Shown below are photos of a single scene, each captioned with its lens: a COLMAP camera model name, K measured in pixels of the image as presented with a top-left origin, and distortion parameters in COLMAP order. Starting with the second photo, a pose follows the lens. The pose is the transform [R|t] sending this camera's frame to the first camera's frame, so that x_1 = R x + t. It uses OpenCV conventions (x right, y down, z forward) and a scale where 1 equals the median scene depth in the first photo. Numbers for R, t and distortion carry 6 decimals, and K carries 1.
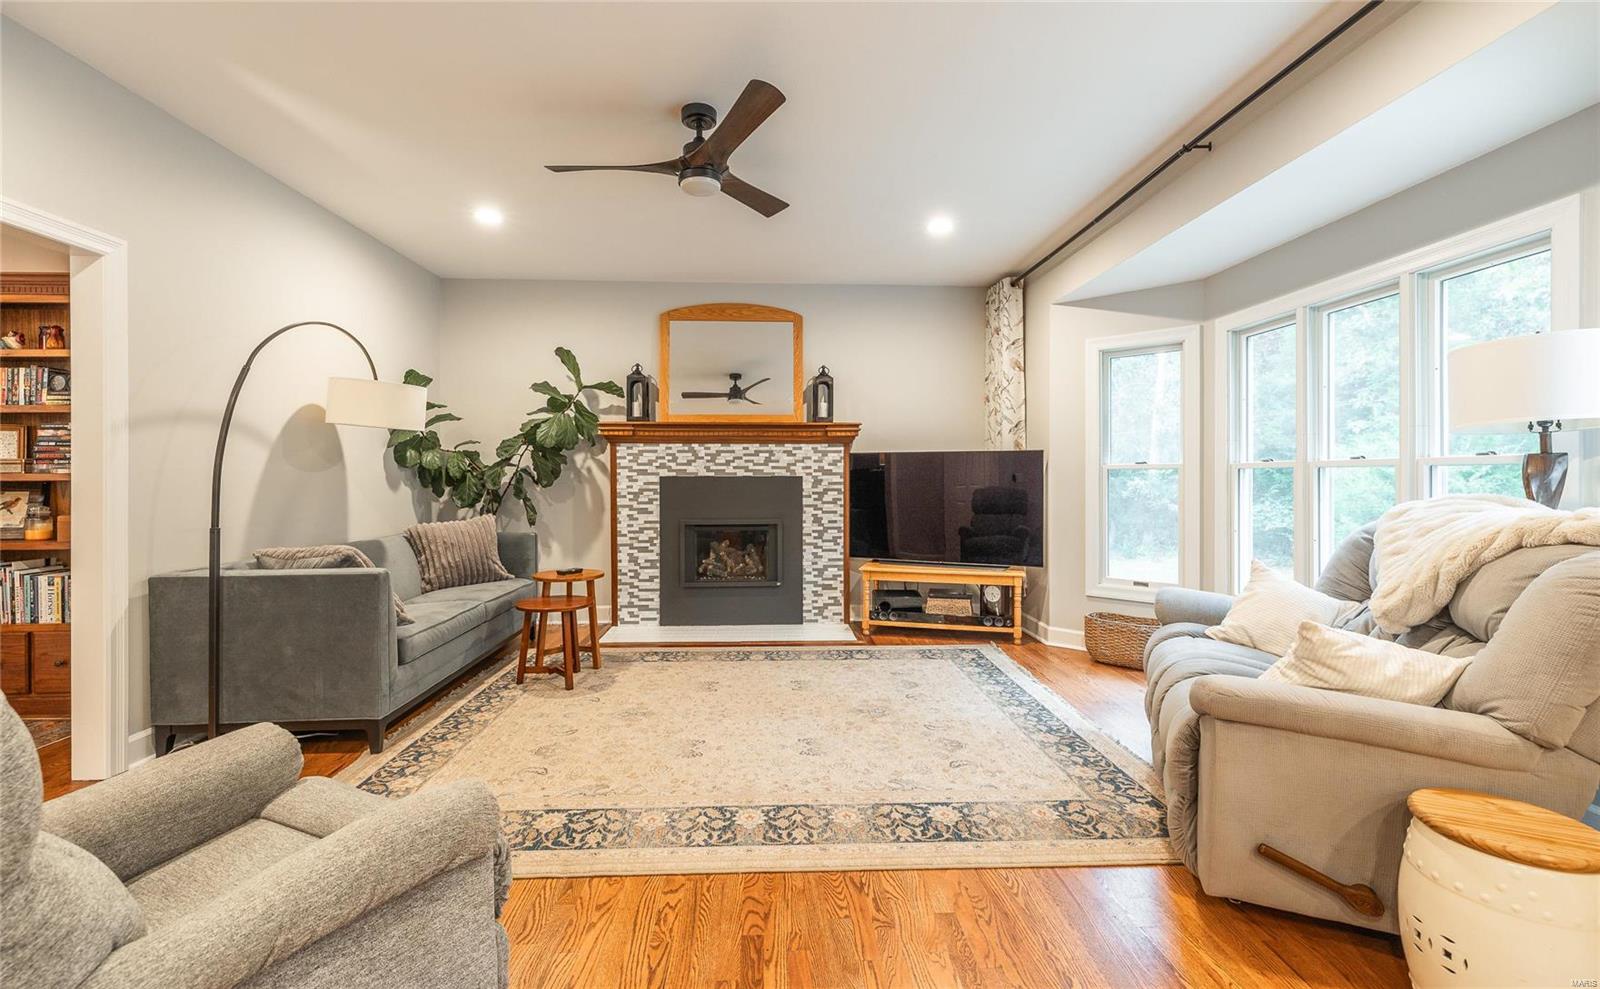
lens RADIAL K [[682.6, 0, 795.7], [0, 682.6, 481.0], [0, 0, 1]] dist [-0.000101, 0.000488]
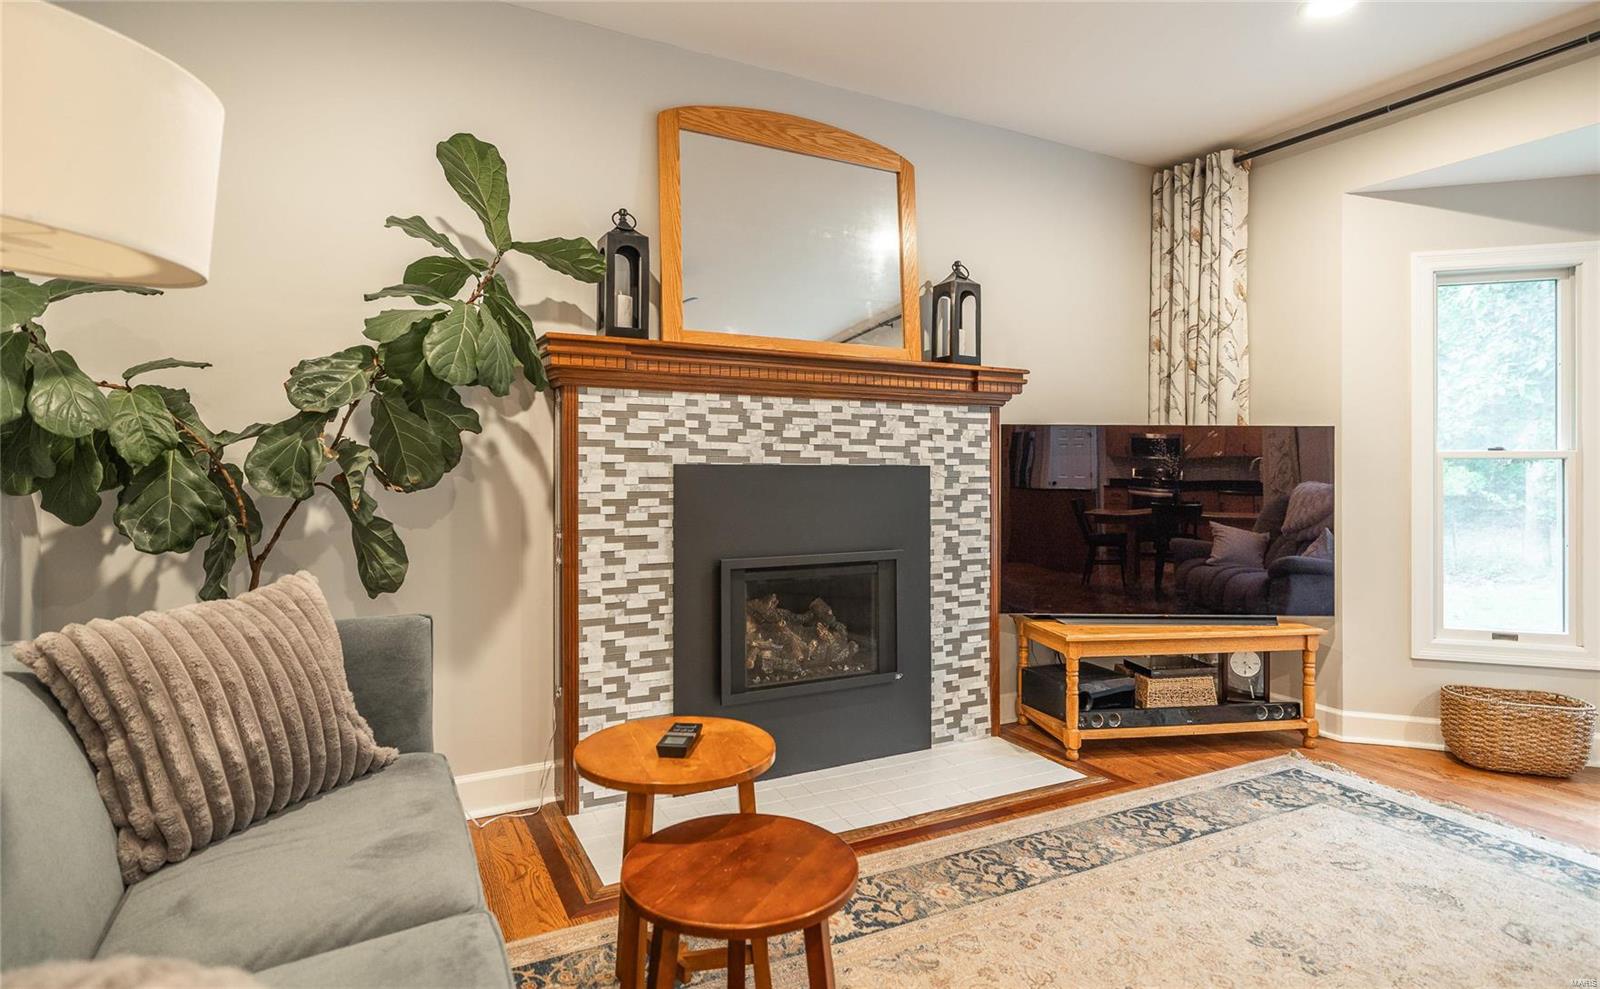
lens RADIAL K [[831.4, 0, 795.8], [0, 831.4, 465.1], [0, 0, 1]] dist [0.000833, -0.000067]
pose [[0.907451, 0.006646, 0.420105, -0.357088], [-0.002946, 0.999951, -0.009454, -0.001225], [-0.420147, 0.007341, 0.907426, 0.467178]]
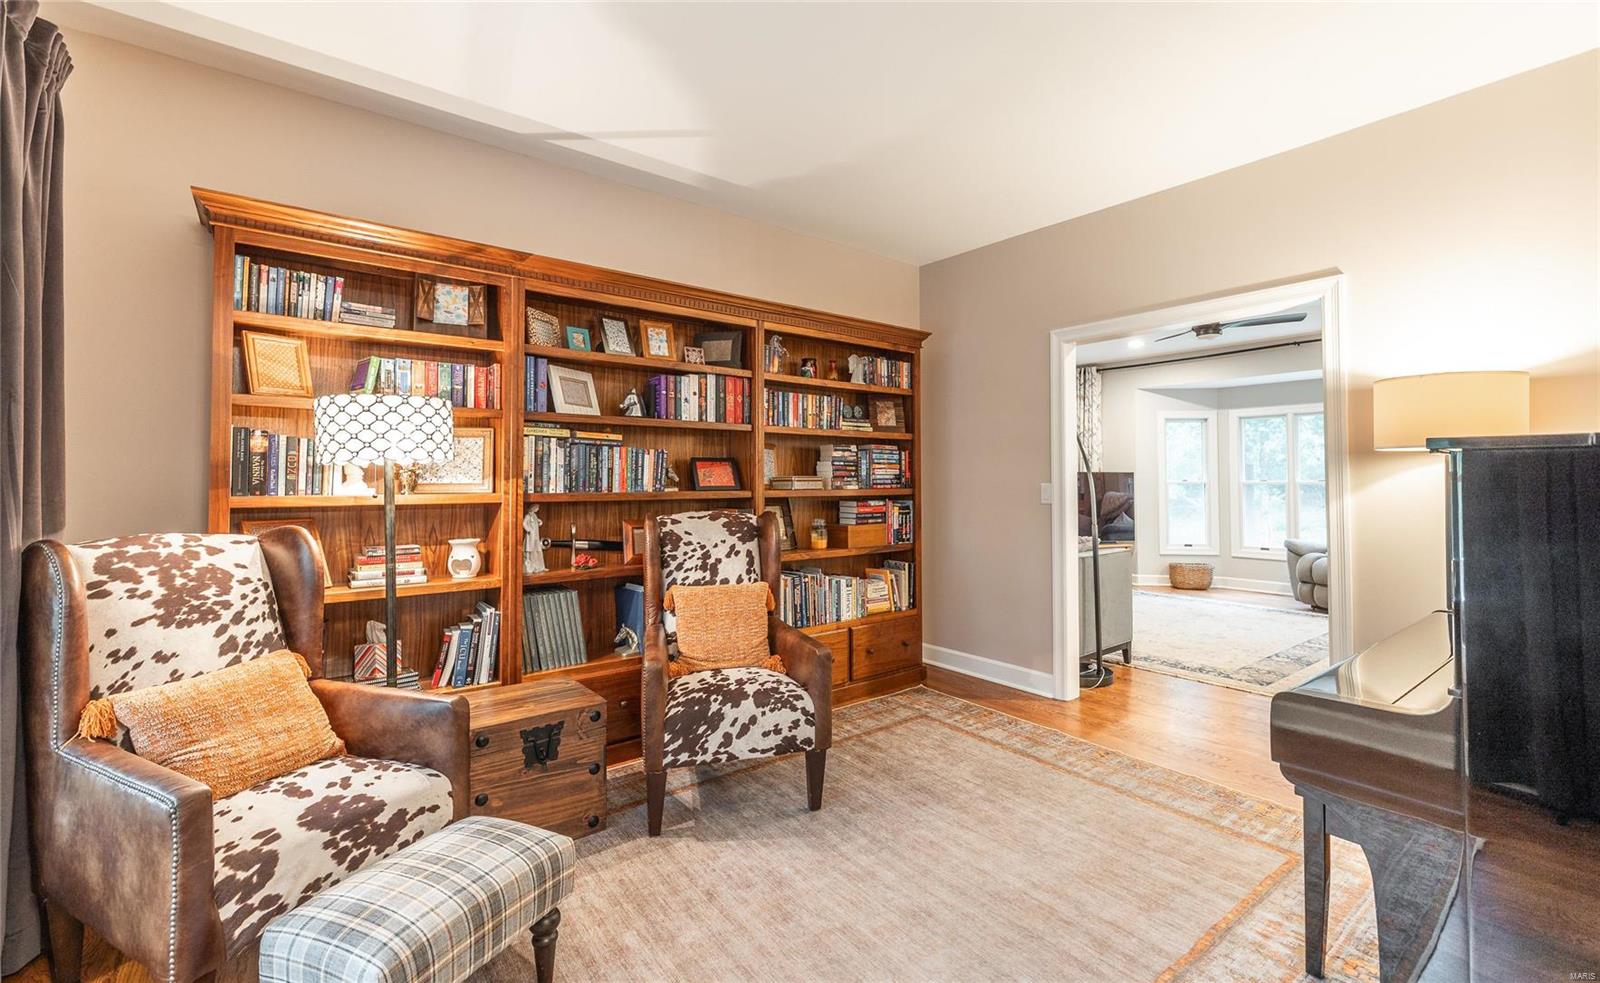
lens RADIAL K [[688.3, 0, 805.5], [0, 688.3, 465.1], [0, 0, 1]] dist [-0.009553, -0.000501]
pose [[0.815676, 0.015696, 0.578296, -1.182745], [0.002709, 0.999517, -0.030950, -0.010602], [-0.578503, 0.026812, 0.815239, 0.058250]]
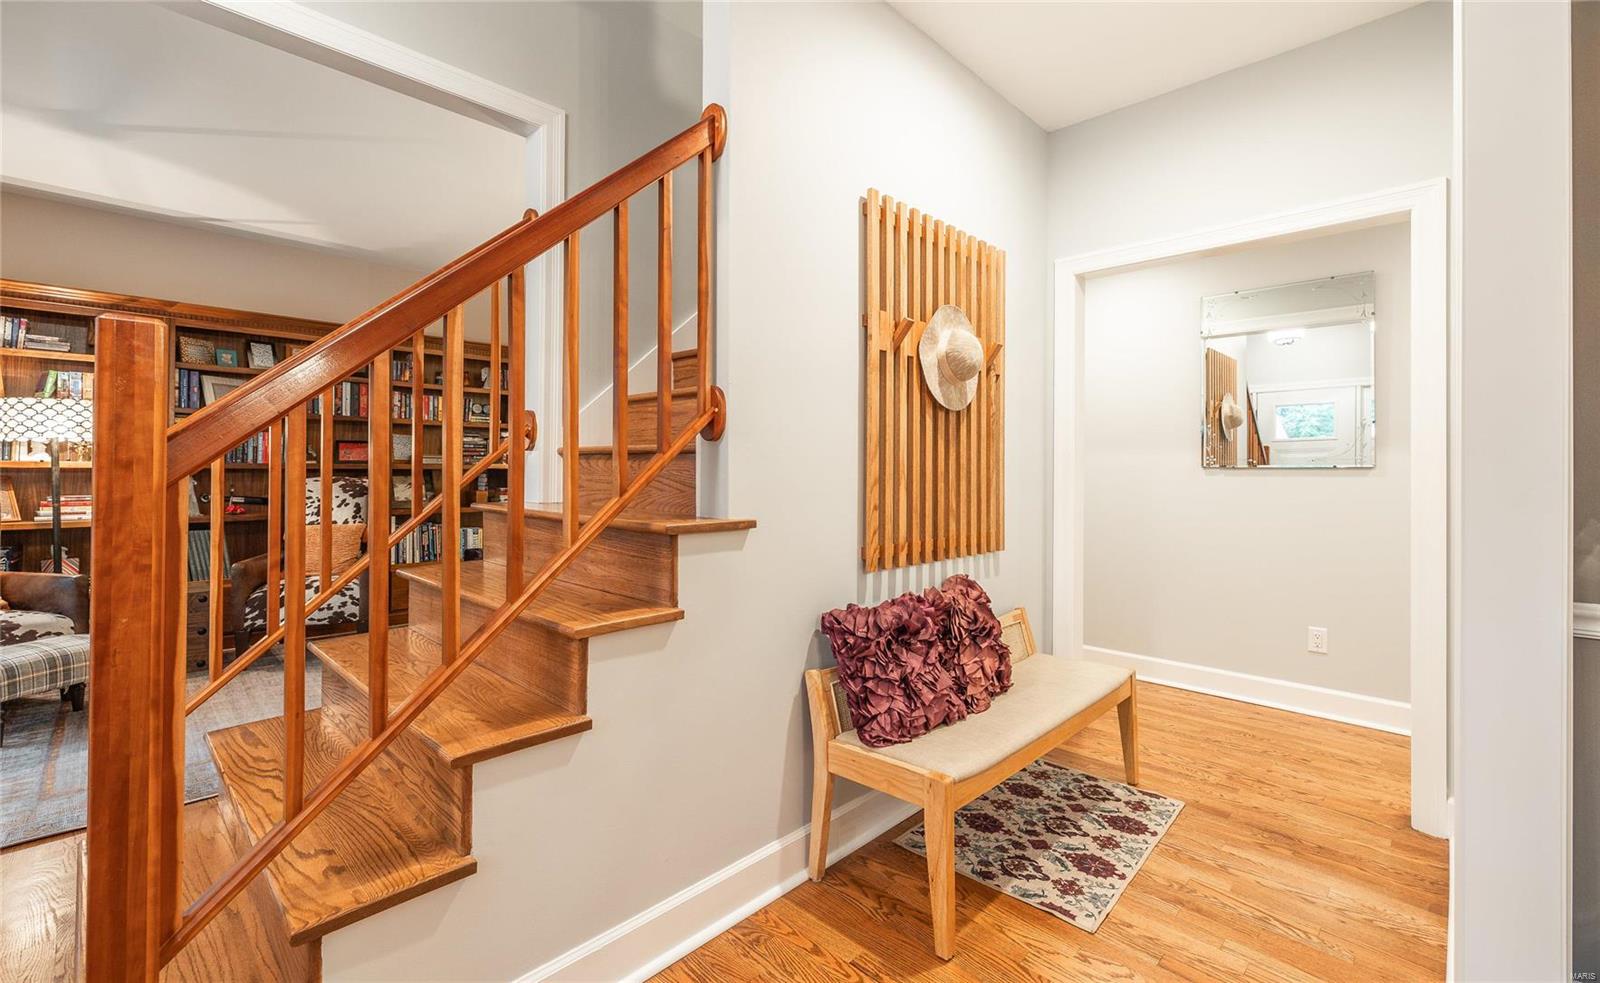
lens RADIAL K [[688.3, 0, 805.5], [0, 688.3, 465.1], [0, 0, 1]] dist [-0.009553, -0.000501]
pose [[0.724198, 0.011823, 0.689491, -1.067876], [-0.003886, 0.999907, -0.013063, 0.005161], [-0.689581, 0.006781, 0.724177, -0.461877]]
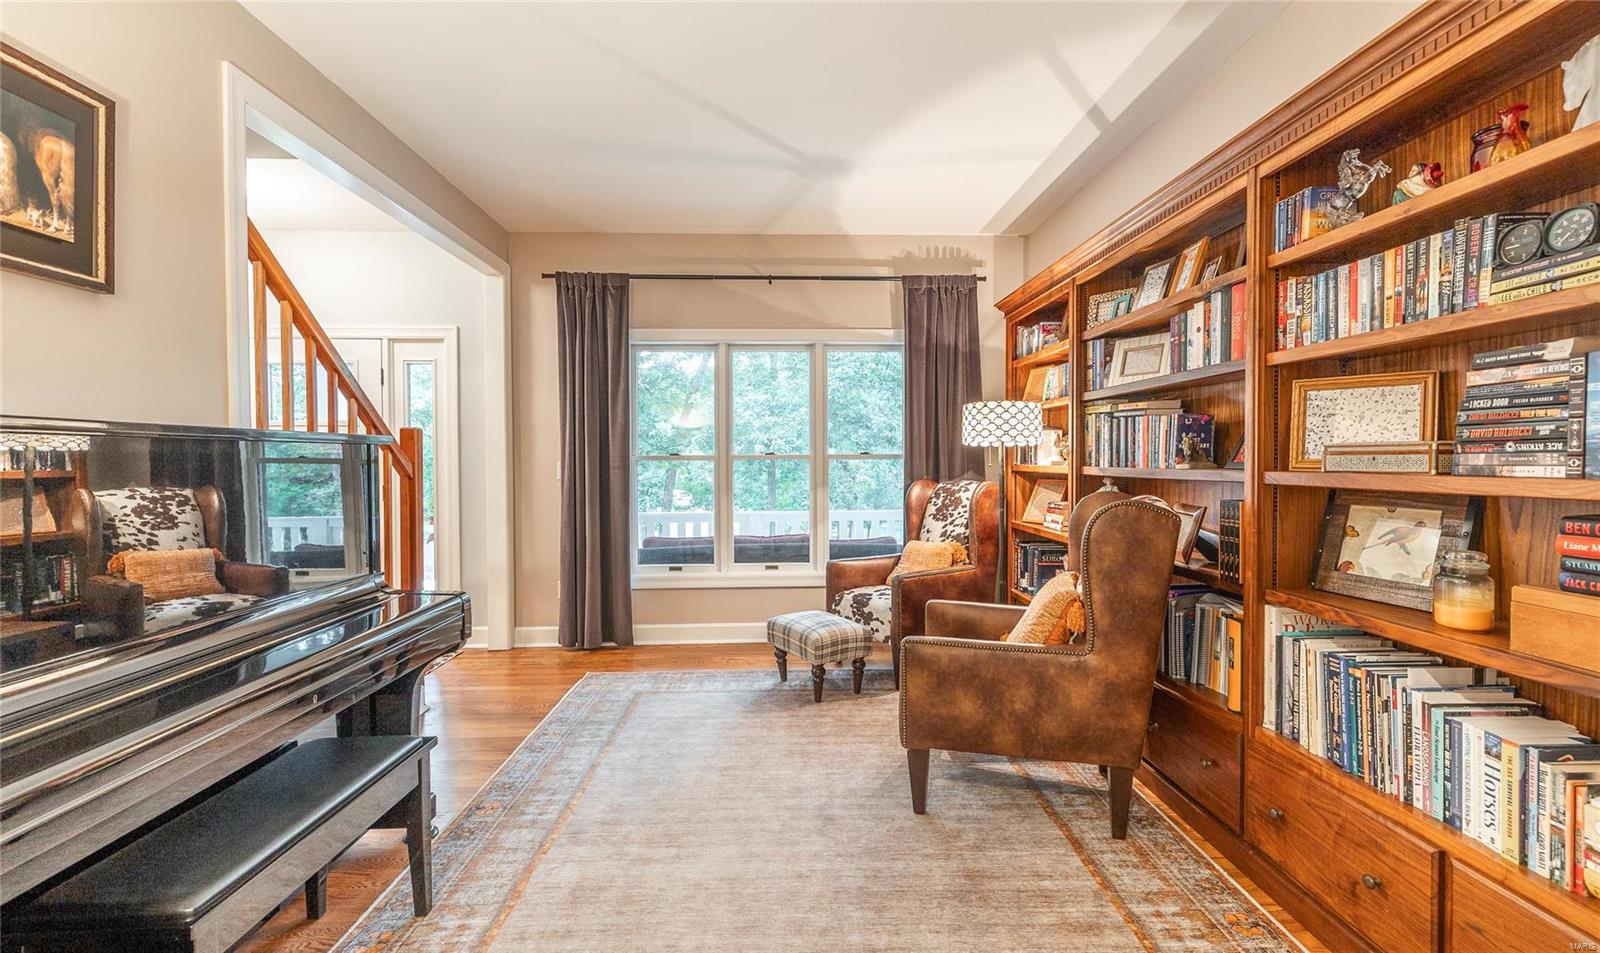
lens RADIAL K [[672.2, 0, 805.4], [0, 672.2, 467.4], [0, 0, 1]] dist [0.000241, -0.000028]
pose [[-0.007162, 0.017902, -0.999814, -0.450430], [-0.001077, 0.999839, 0.017910, -0.015136], [0.999974, 0.001205, -0.007142, 0.387779]]
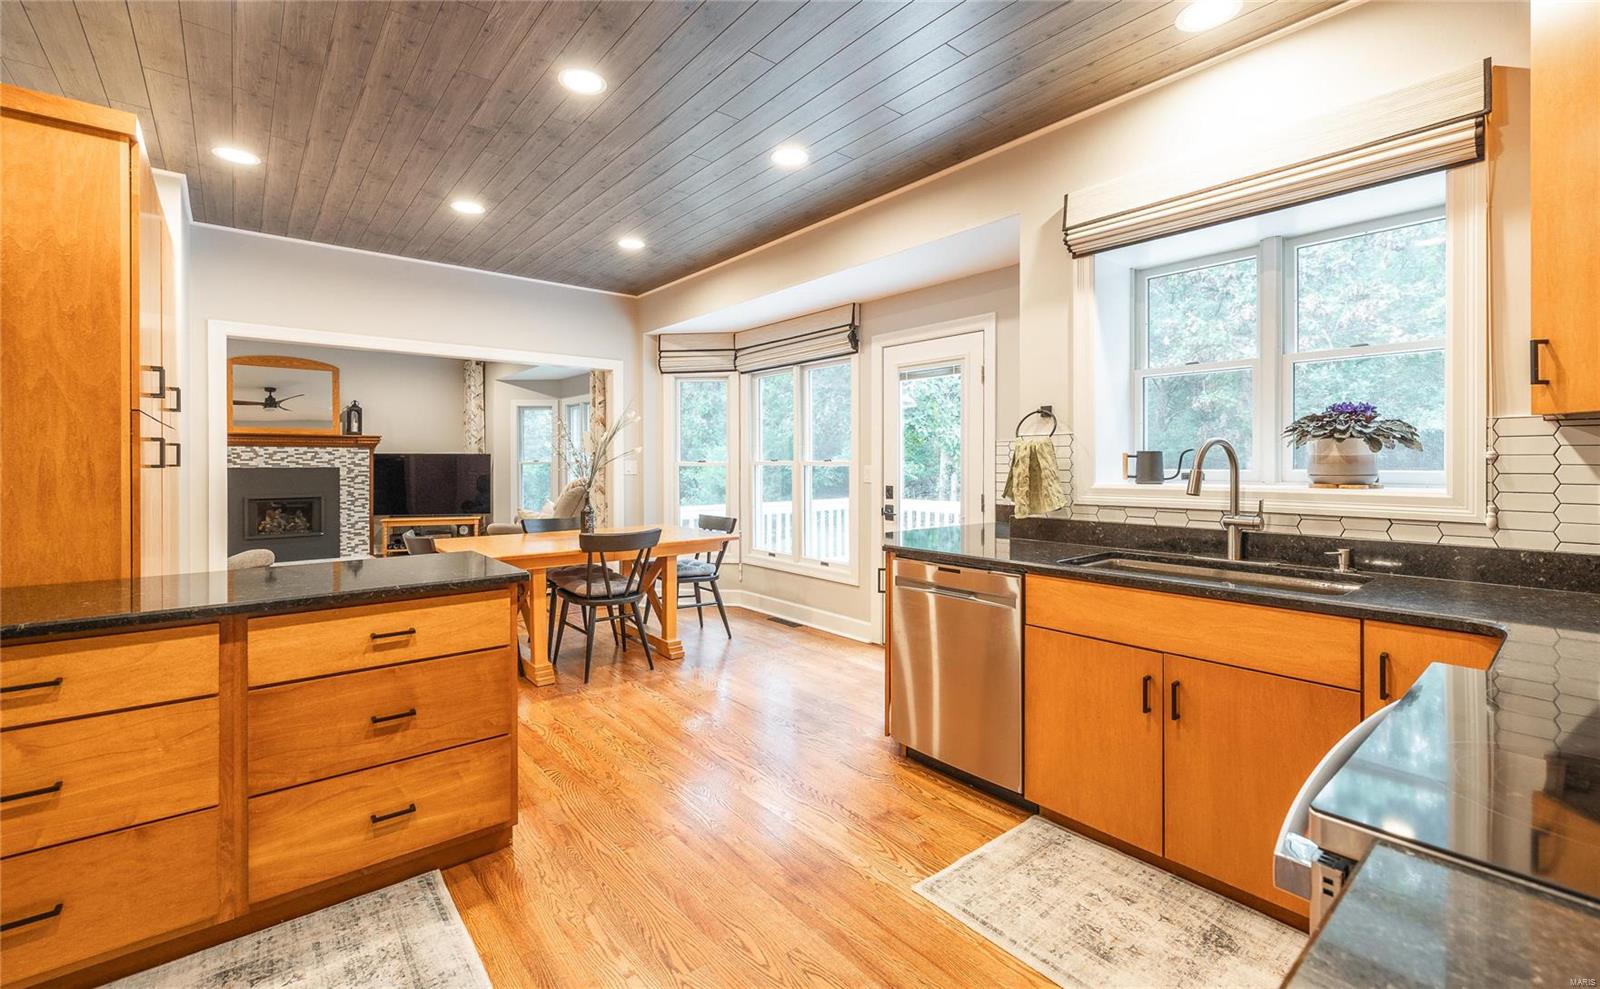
lens RADIAL K [[678.6, 0, 801.5], [0, 678.6, 462.8], [0, 0, 1]] dist [0.000458, 0.000189]
pose [[0.798399, -0.000490, 0.602128, -0.087025], [0.003075, 0.999990, -0.003263, -0.009179], [-0.602120, 0.004457, 0.798393, -0.978627]]
